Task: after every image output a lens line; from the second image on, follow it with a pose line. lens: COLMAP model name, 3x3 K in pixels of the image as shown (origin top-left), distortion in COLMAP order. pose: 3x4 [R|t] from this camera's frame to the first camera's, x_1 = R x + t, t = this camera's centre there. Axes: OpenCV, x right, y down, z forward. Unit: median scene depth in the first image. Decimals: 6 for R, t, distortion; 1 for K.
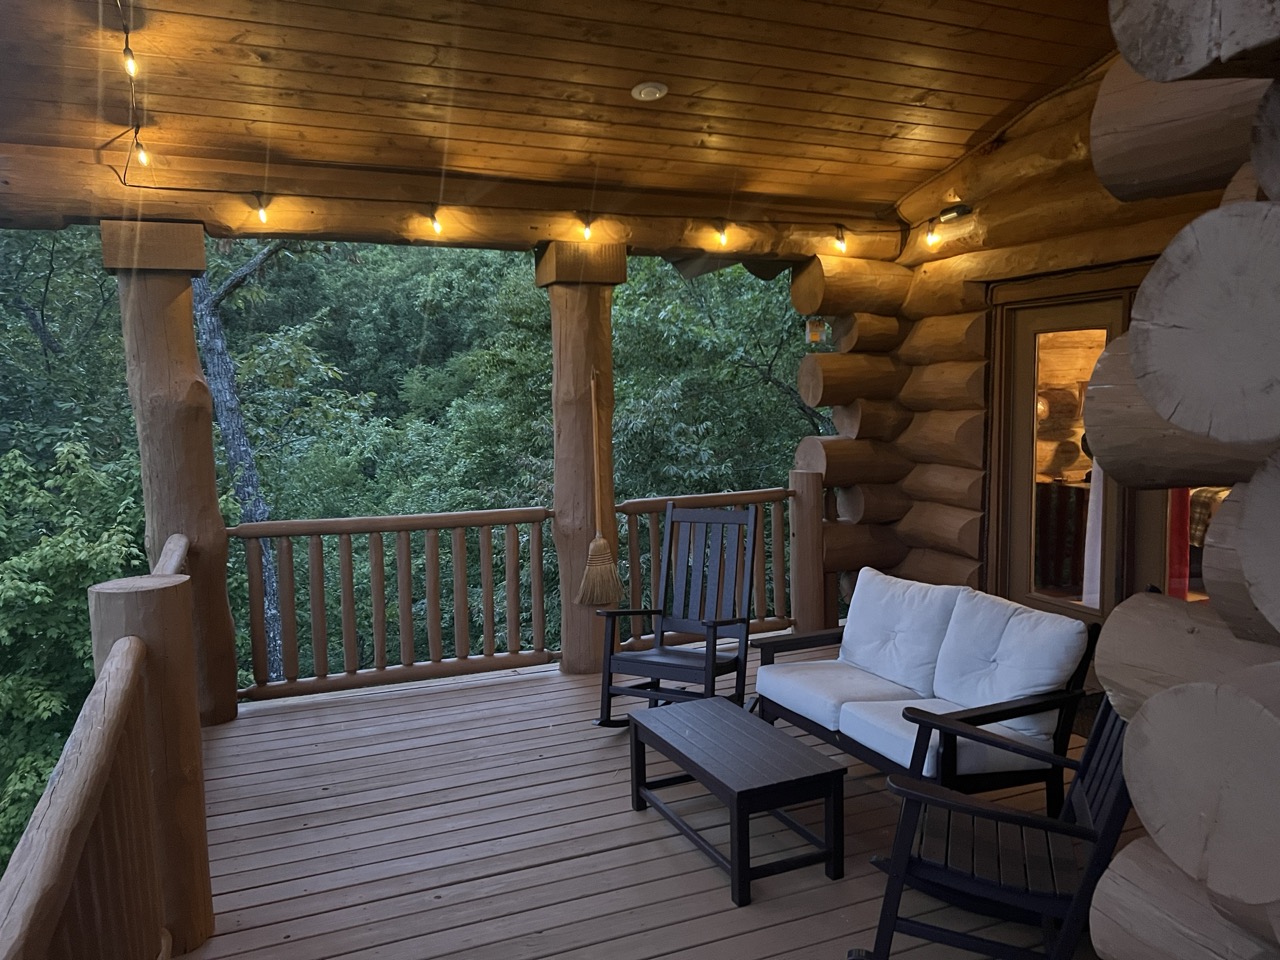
lens RADIAL K [[964.2, 0, 639.1], [0, 964.2, 478.4], [0, 0, 1]] dist [0.015384, 0.002077]
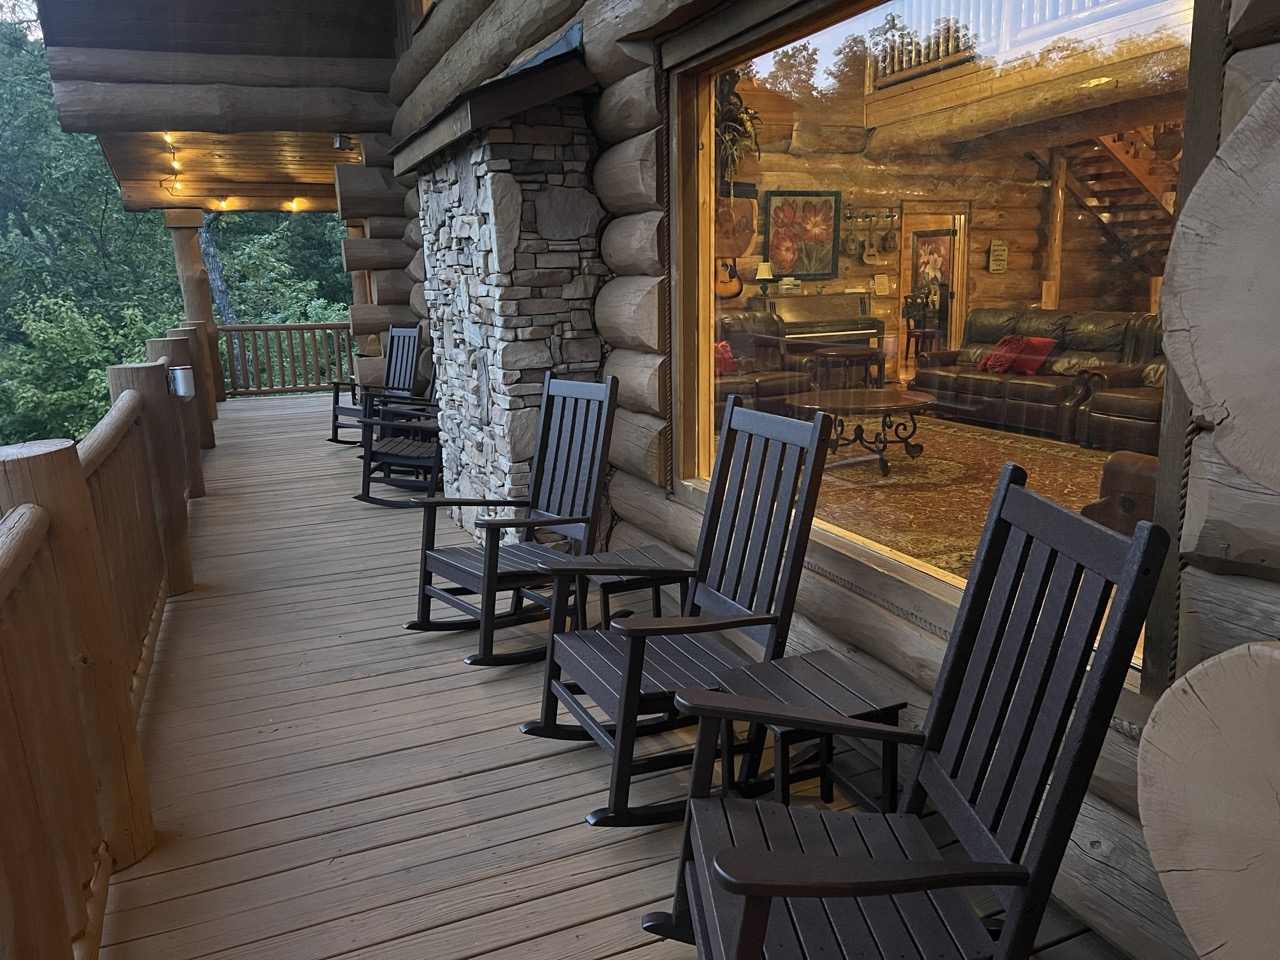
lens RADIAL K [[964.2, 0, 641.4], [0, 964.2, 481.1], [0, 0, 1]] dist [0.015384, 0.002077]
pose [[0.999936, -0.010496, -0.004247, 0.373364], [0.010894, 0.994040, 0.108467, 0.100230], [0.003084, -0.108506, 0.994091, -0.844607]]
